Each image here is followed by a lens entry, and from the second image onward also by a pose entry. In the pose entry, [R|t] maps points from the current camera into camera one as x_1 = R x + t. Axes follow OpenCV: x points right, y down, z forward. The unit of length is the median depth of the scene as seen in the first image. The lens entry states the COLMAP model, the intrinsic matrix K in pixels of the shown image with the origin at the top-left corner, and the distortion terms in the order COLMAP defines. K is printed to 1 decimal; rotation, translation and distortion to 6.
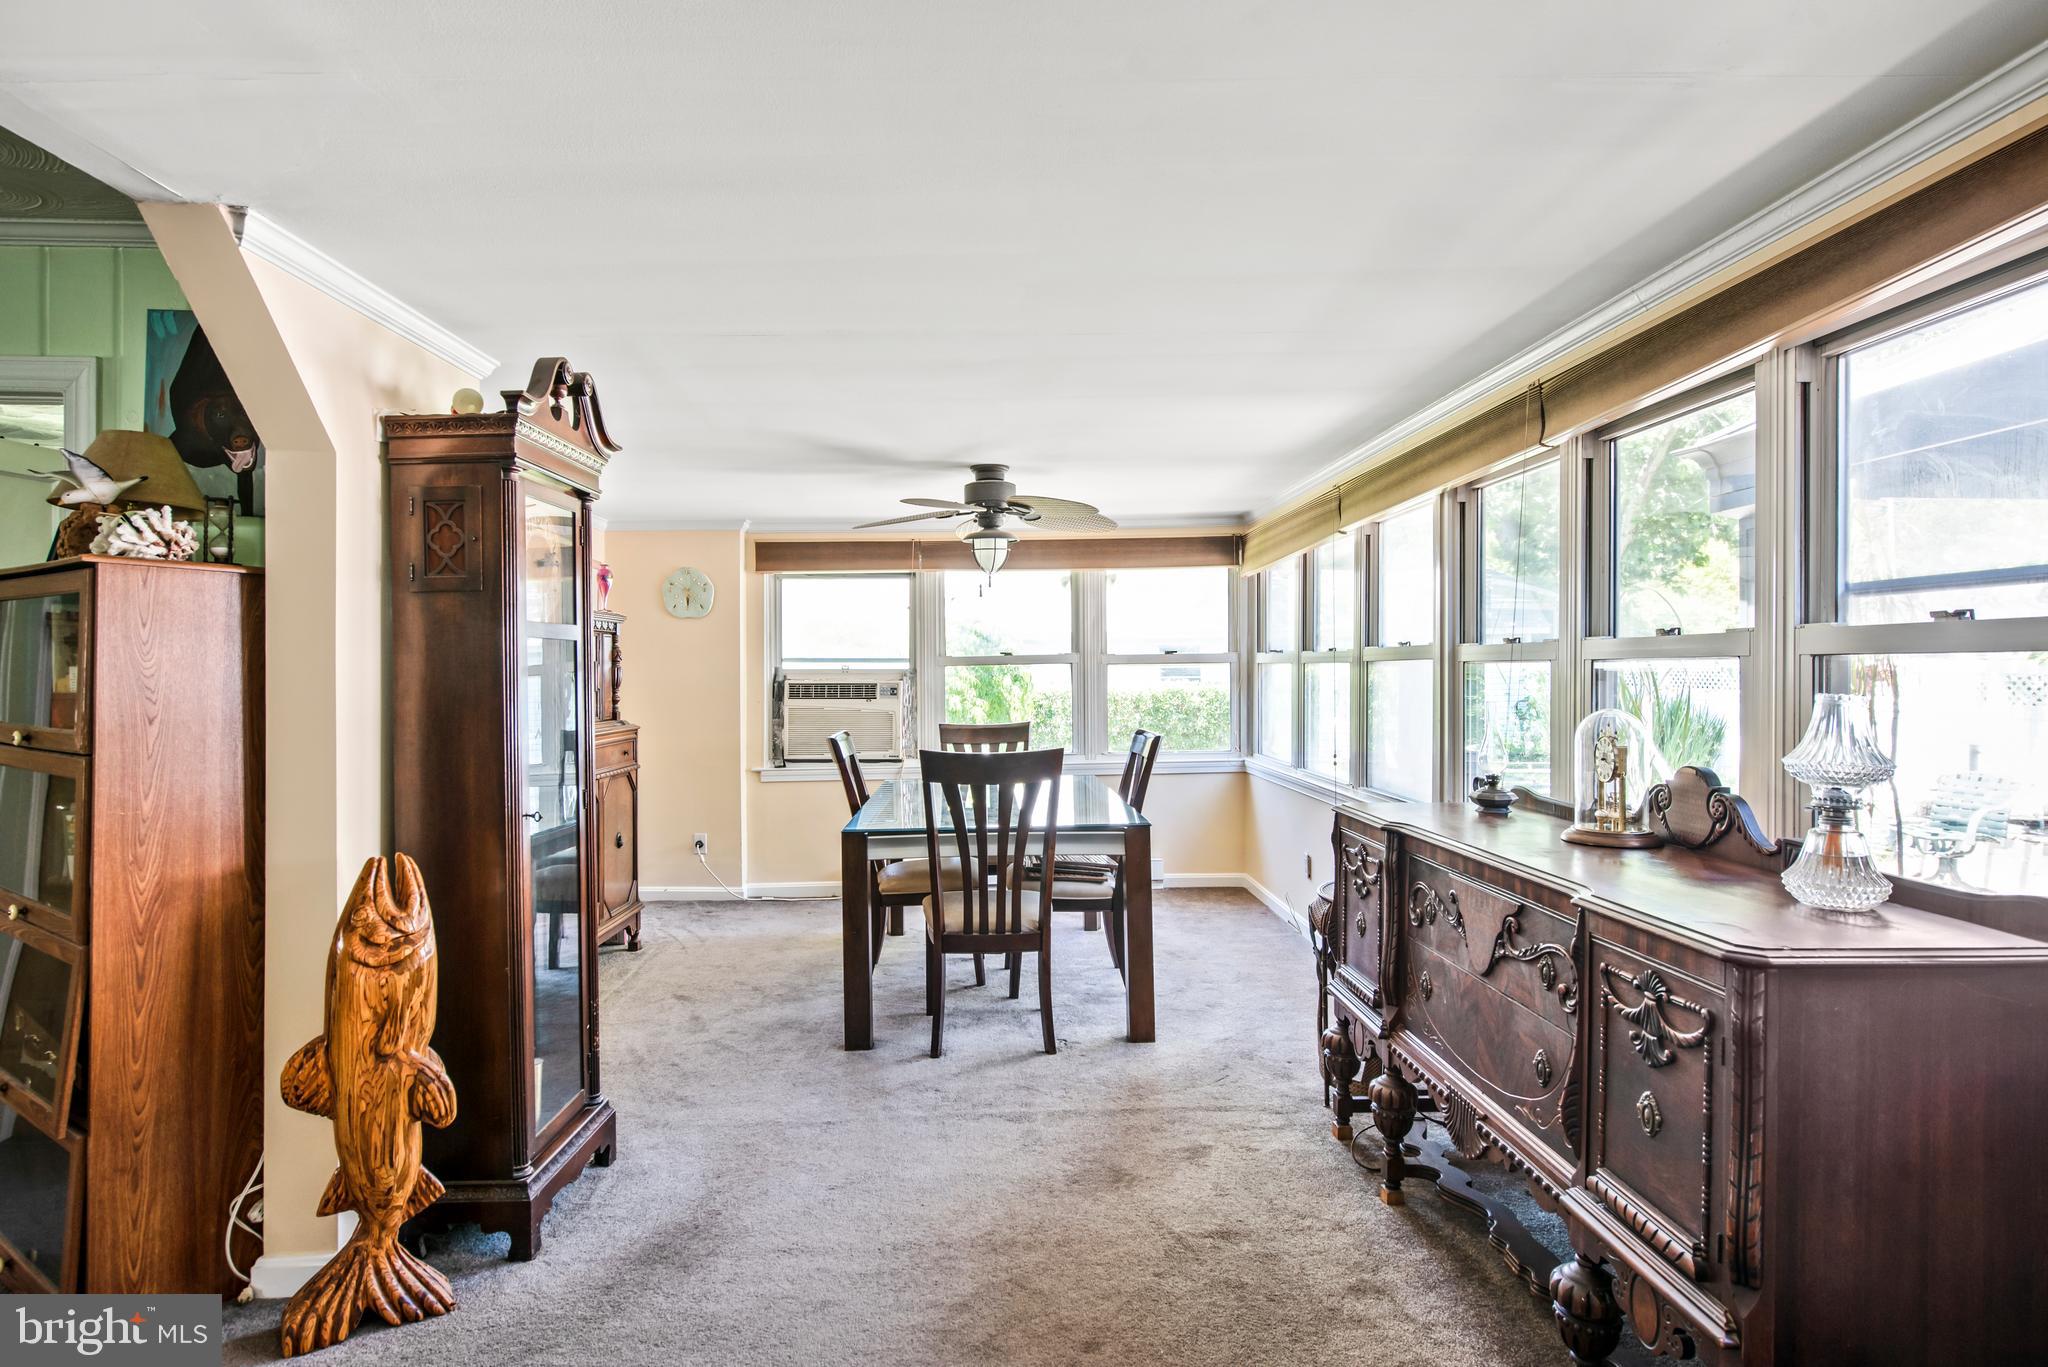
lens RADIAL K [[1130.2, 0, 1020.9], [0, 1130.2, 676.1], [0, 0, 1]] dist [-0.001385, -0.002832]
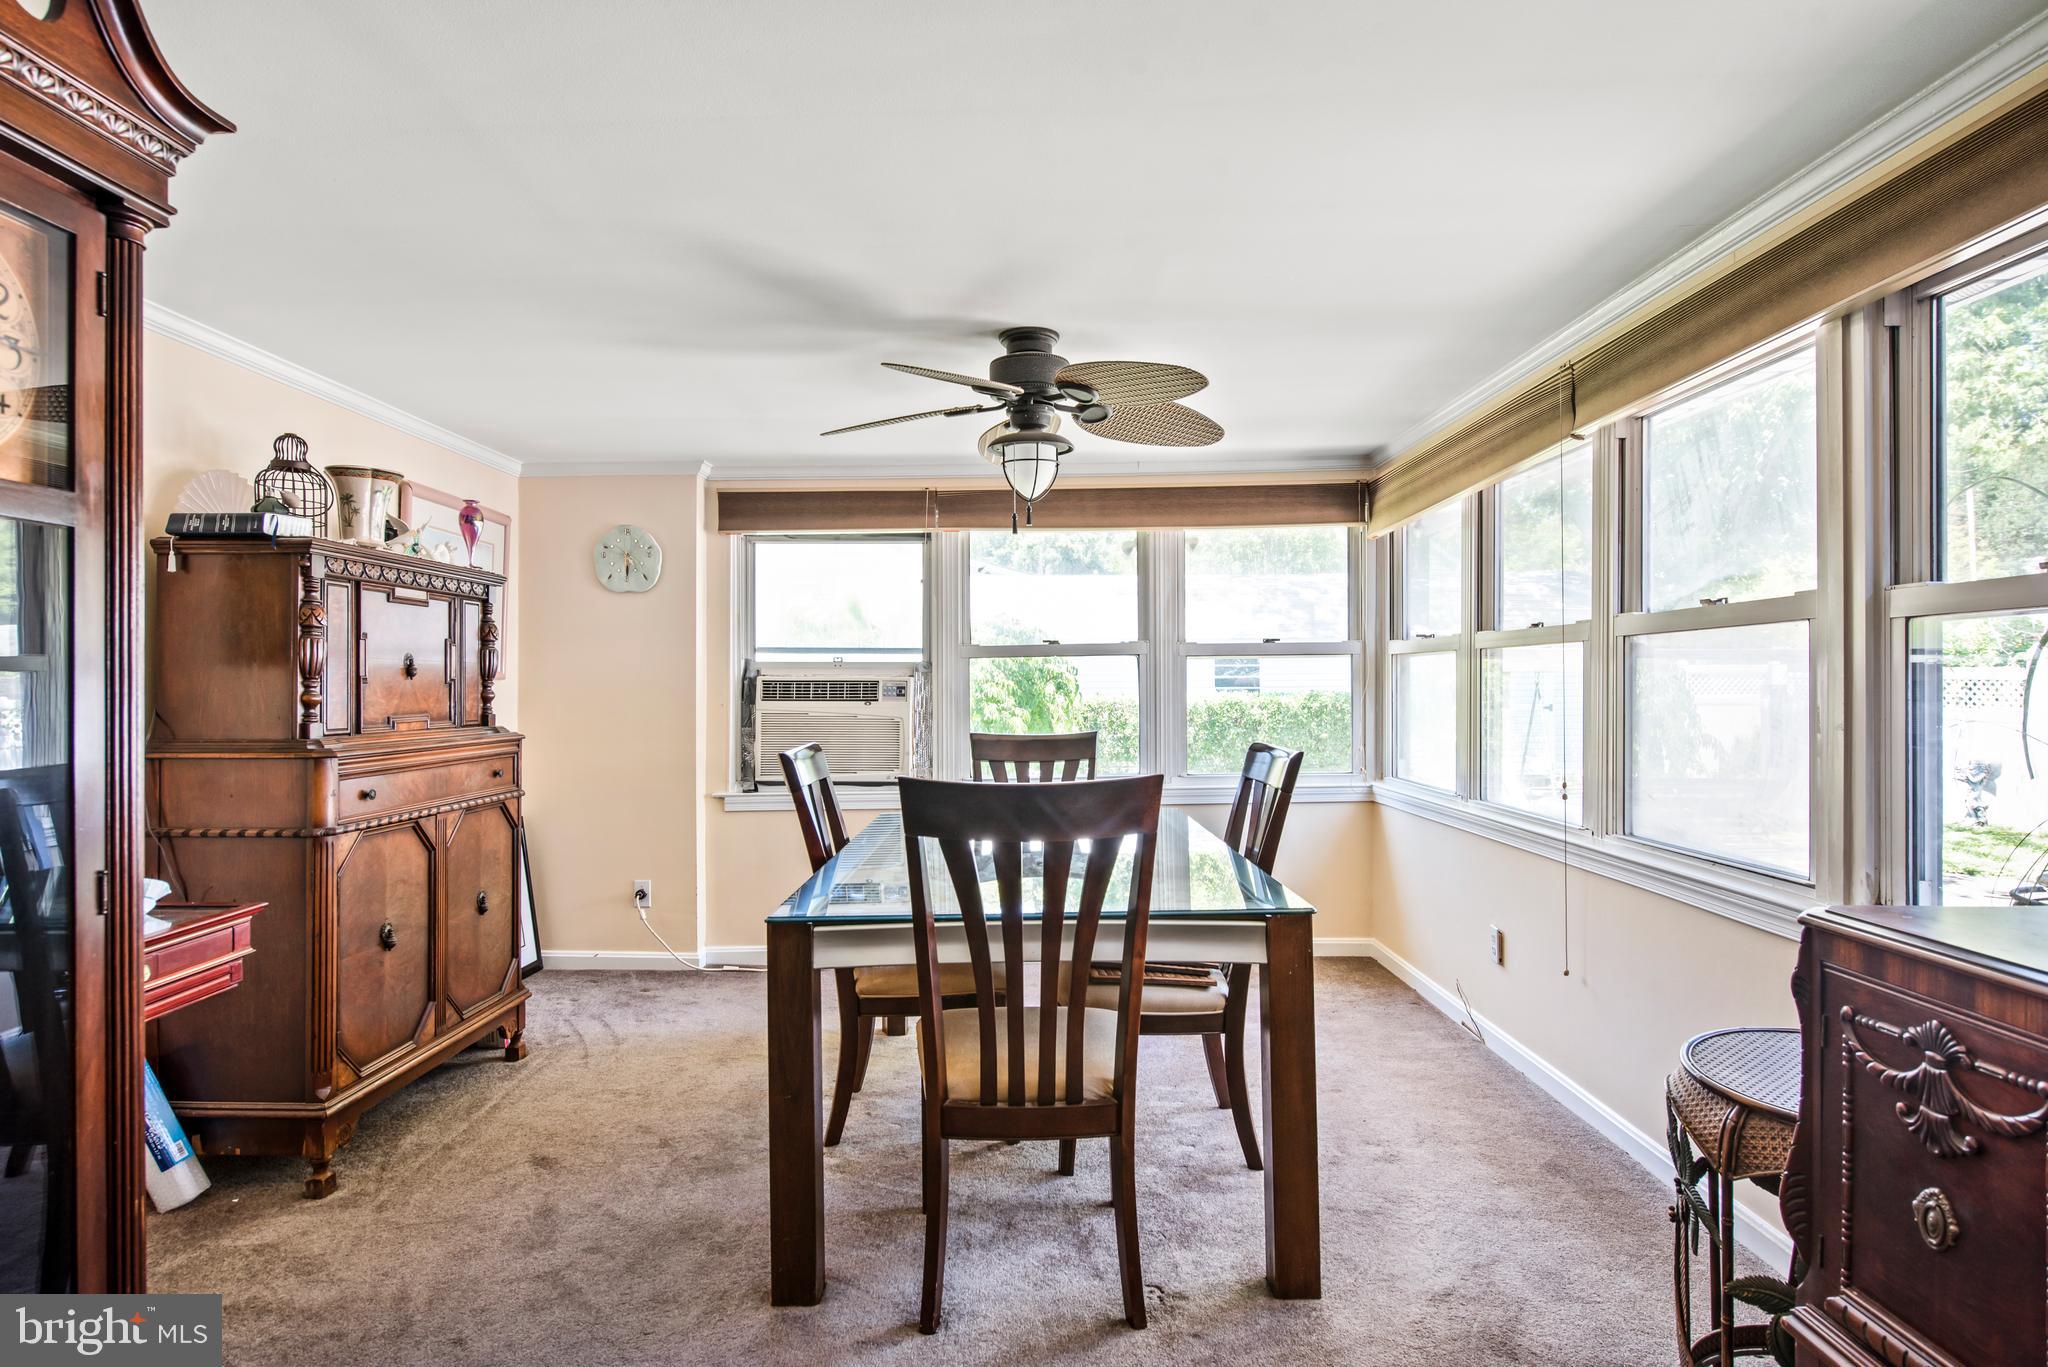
lens RADIAL K [[1130.2, 0, 1020.9], [0, 1130.2, 676.1], [0, 0, 1]] dist [-0.001385, -0.002832]
pose [[0.999350, 0.001515, -0.036028, -0.007766], [-0.001995, 0.999910, -0.013273, 0.016836], [0.036005, 0.013336, 0.999263, 0.321995]]
